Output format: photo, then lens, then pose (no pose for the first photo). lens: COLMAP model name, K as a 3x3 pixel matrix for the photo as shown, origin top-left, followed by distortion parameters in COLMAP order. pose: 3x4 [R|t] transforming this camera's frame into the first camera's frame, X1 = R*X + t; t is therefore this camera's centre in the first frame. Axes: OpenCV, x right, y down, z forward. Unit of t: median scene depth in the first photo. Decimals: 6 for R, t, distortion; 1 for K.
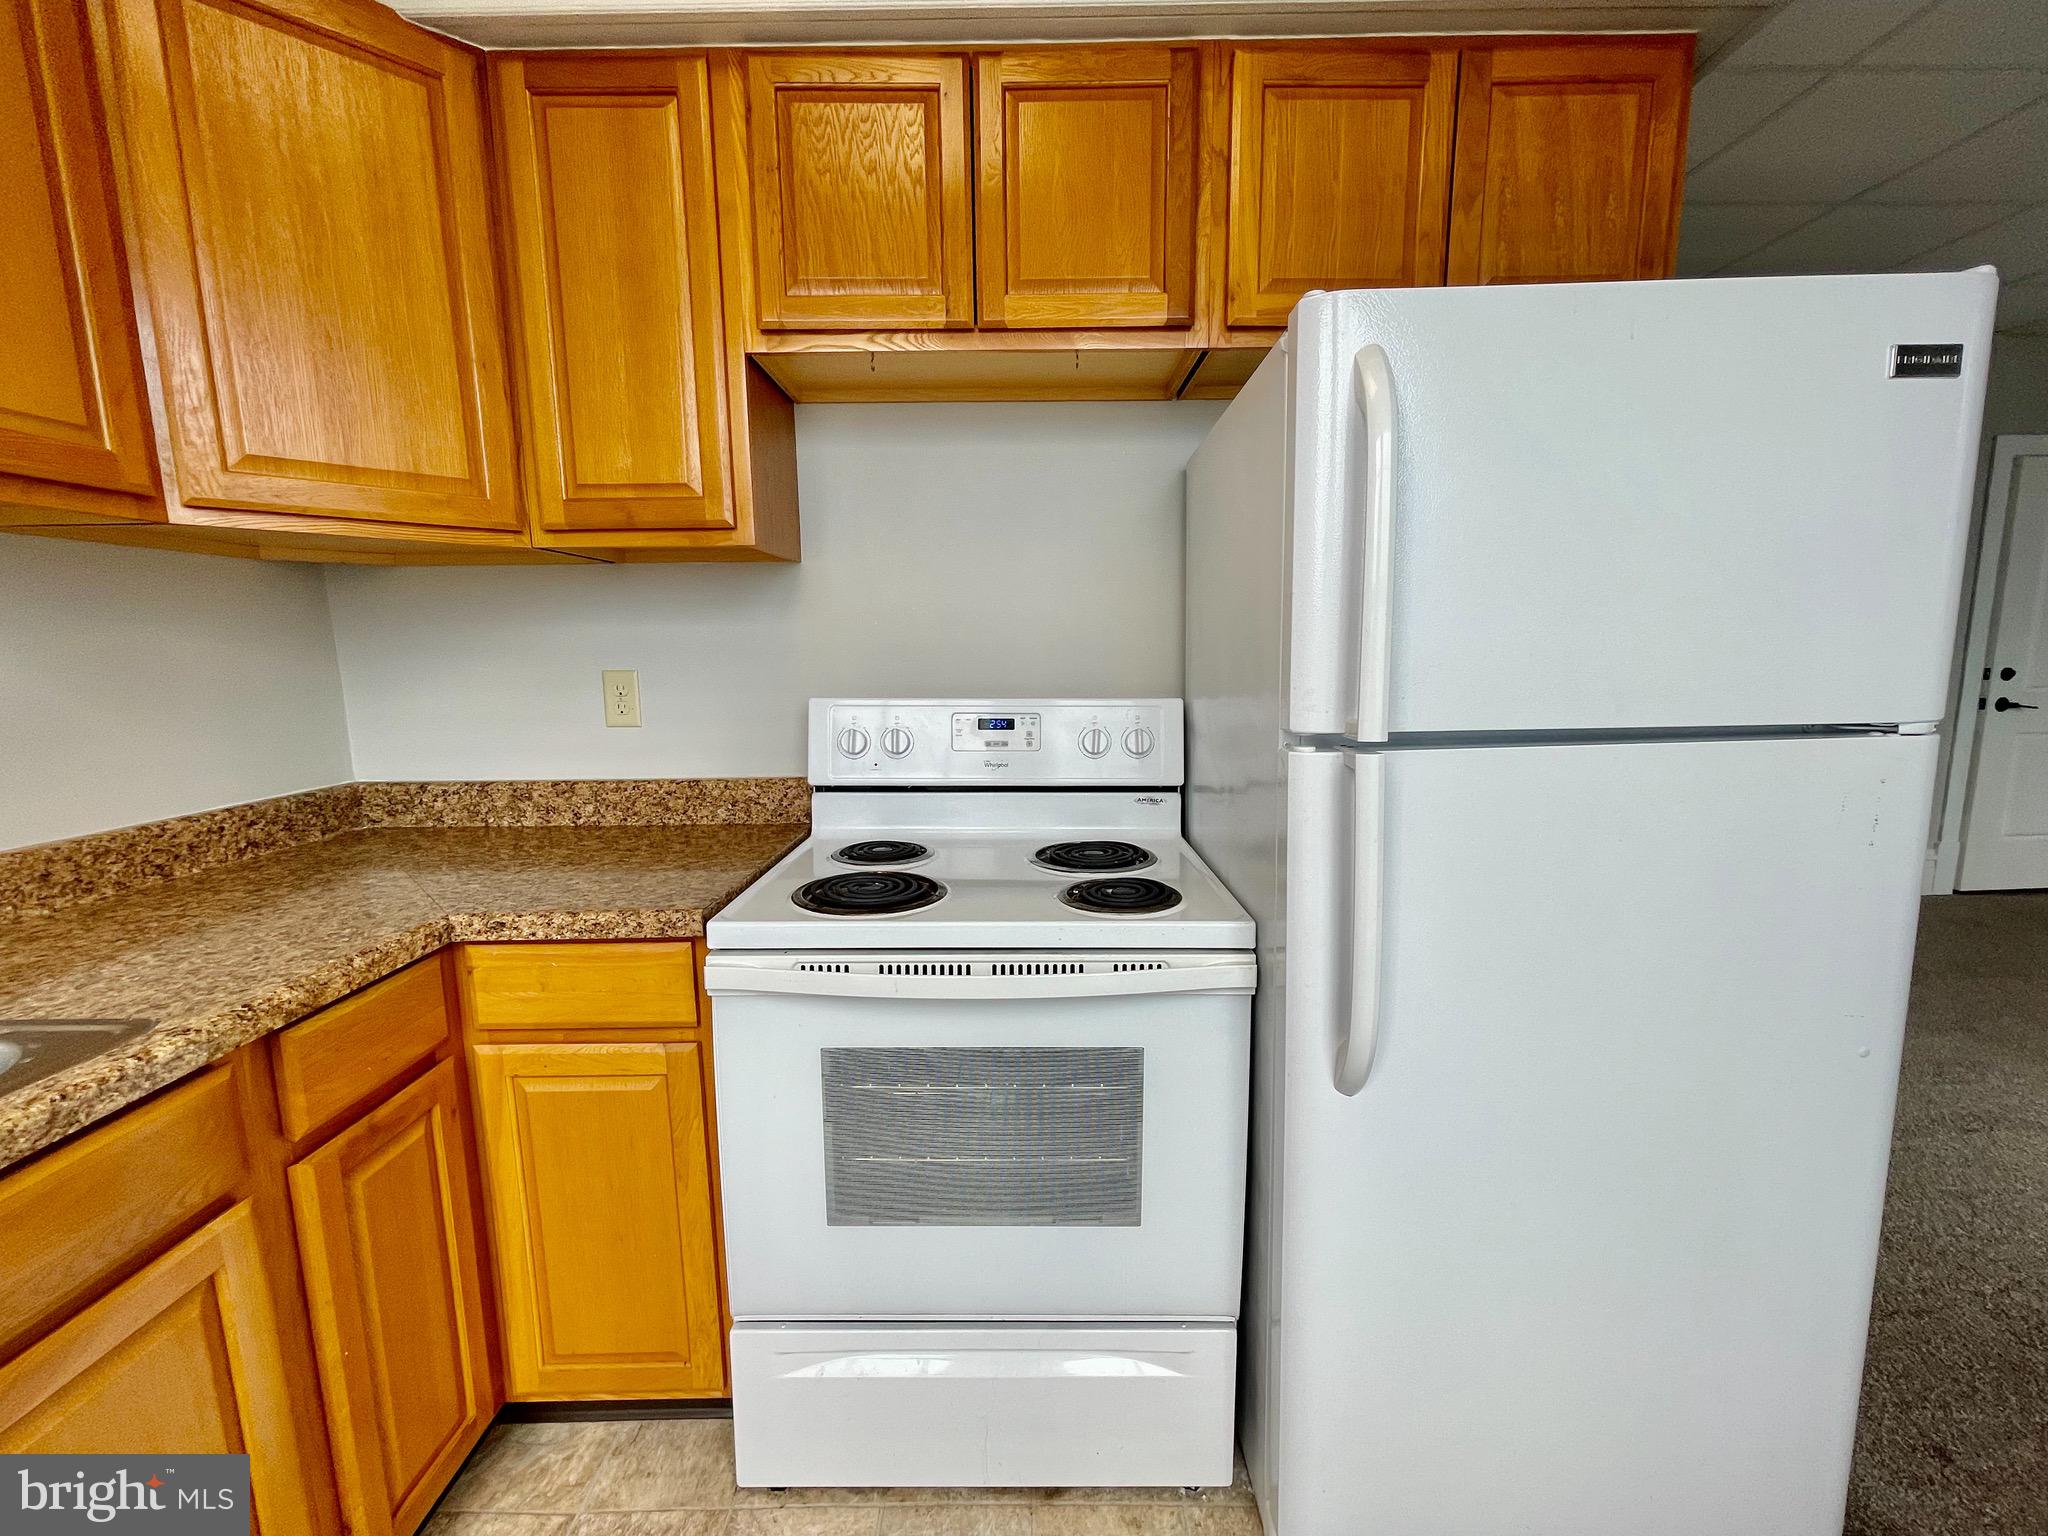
lens RADIAL K [[819.1, 0, 1026.4], [0, 819.1, 769.6], [0, 0, 1]] dist [-0.003827, -0.000357]
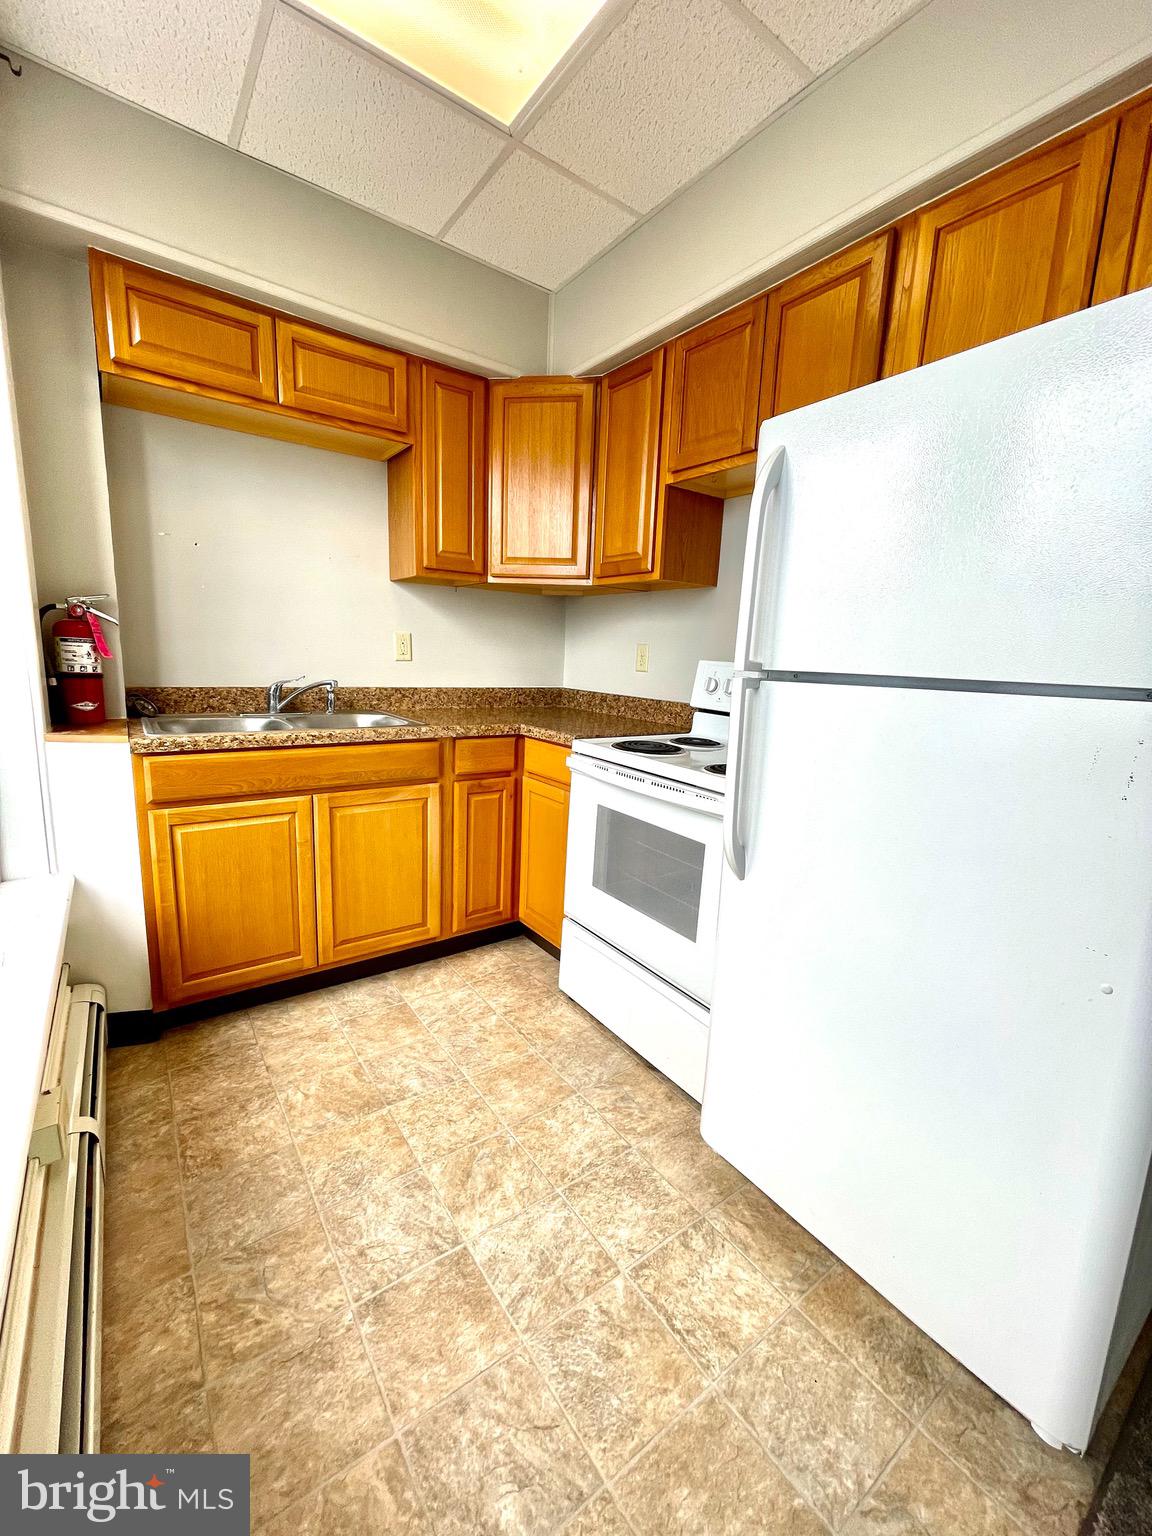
lens RADIAL K [[614.3, 0, 568.4], [0, 614.3, 764.1], [0, 0, 1]] dist [-0.003827, -0.000357]
pose [[0.582998, 0.183088, -0.791576, 0.926461], [-0.165324, 0.980628, 0.105053, 0.061884], [0.795476, 0.069621, 0.601973, -0.080648]]
